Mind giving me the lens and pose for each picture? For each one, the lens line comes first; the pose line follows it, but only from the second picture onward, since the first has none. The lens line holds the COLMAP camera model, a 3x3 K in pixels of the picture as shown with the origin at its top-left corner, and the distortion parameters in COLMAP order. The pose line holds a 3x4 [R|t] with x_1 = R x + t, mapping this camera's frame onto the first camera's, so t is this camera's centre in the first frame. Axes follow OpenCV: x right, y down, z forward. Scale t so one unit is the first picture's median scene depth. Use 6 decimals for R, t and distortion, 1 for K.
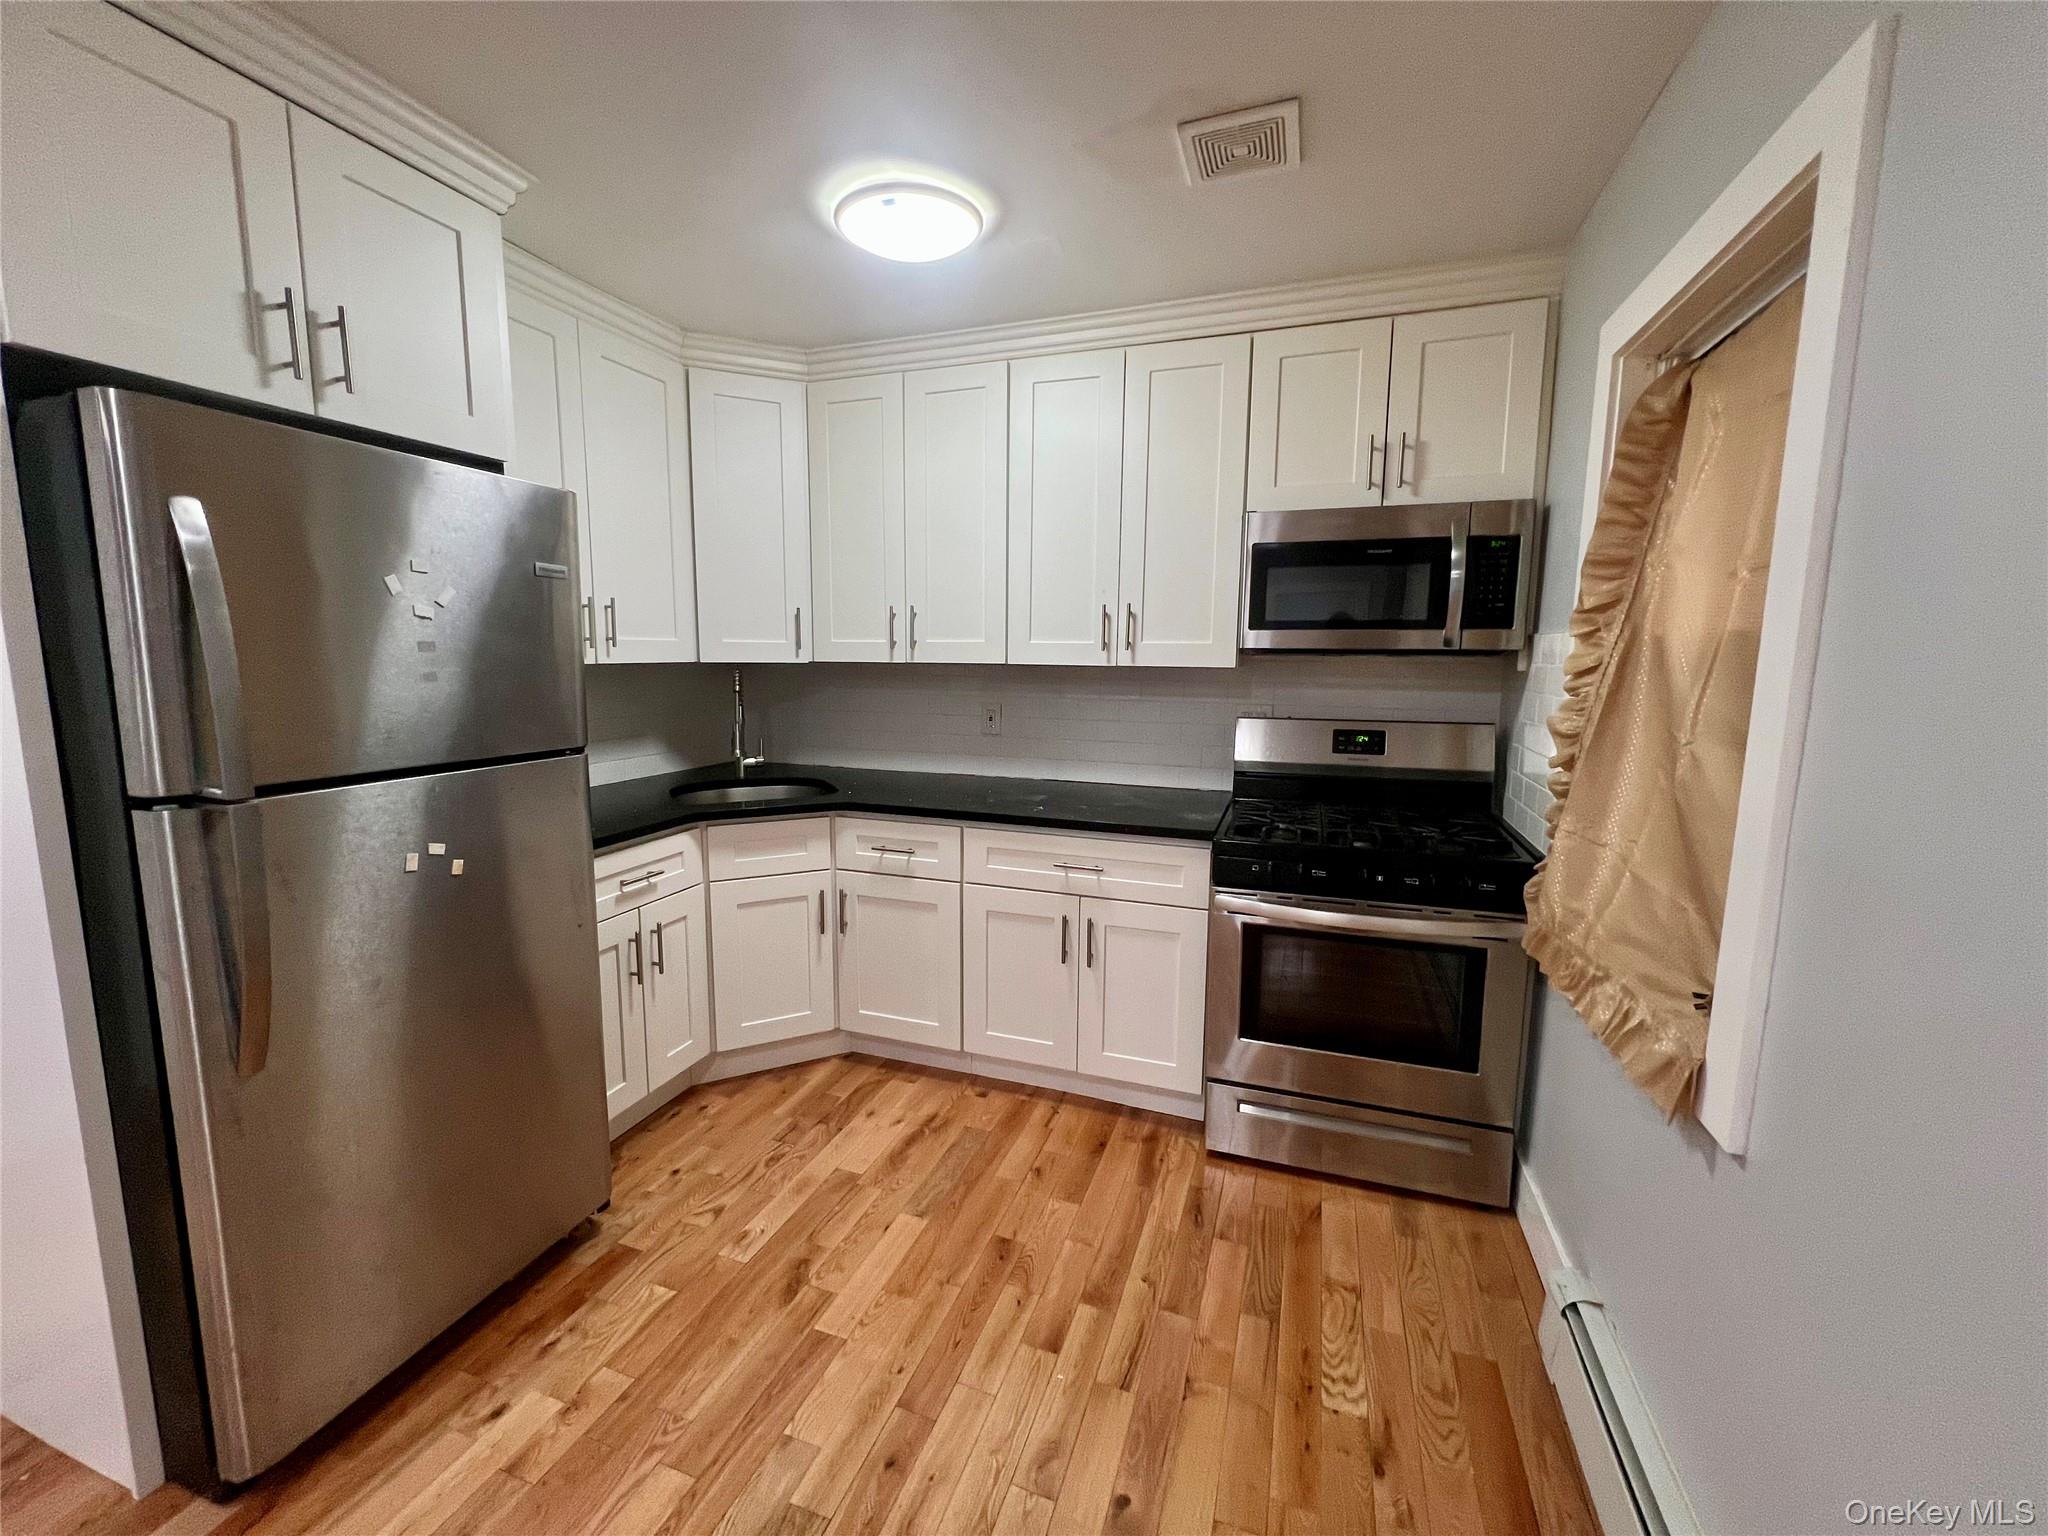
lens RADIAL K [[815.7, 0, 1020.8], [0, 815.7, 758.4], [0, 0, 1]] dist [-0.000907, -0.000054]
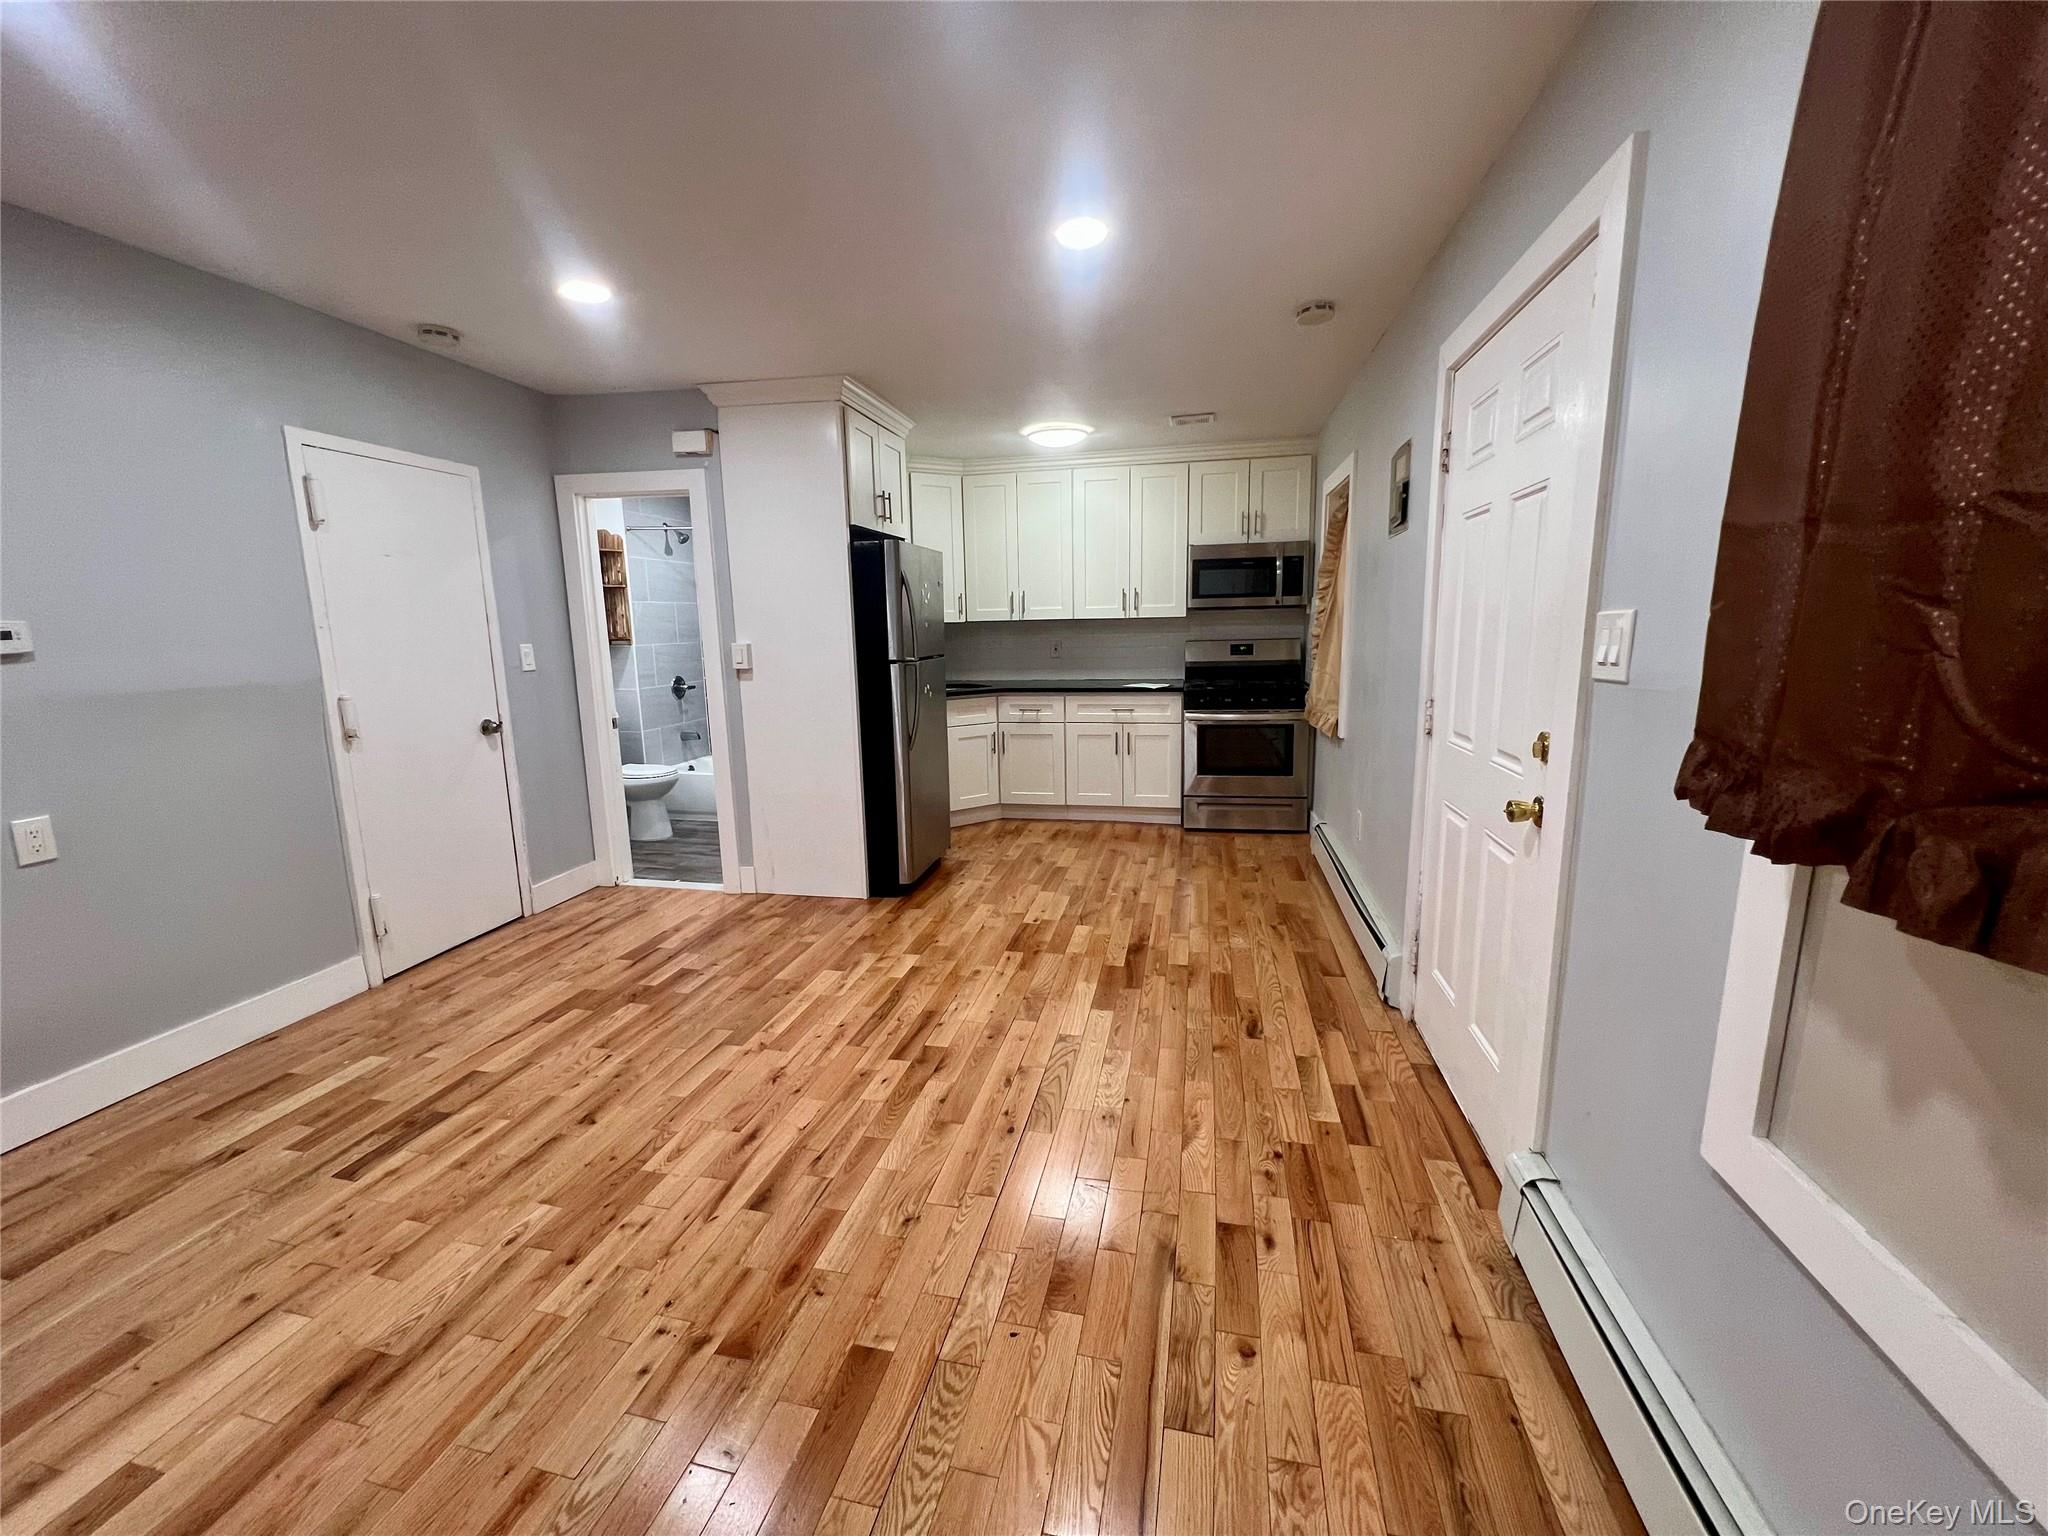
lens RADIAL K [[815.7, 0, 1020.8], [0, 815.7, 758.4], [0, 0, 1]] dist [-0.000907, -0.000054]
pose [[0.990691, -0.052603, 0.125555, -0.504809], [0.048018, 0.998074, 0.039272, 0.172971], [-0.127379, -0.032878, 0.991309, -1.201516]]
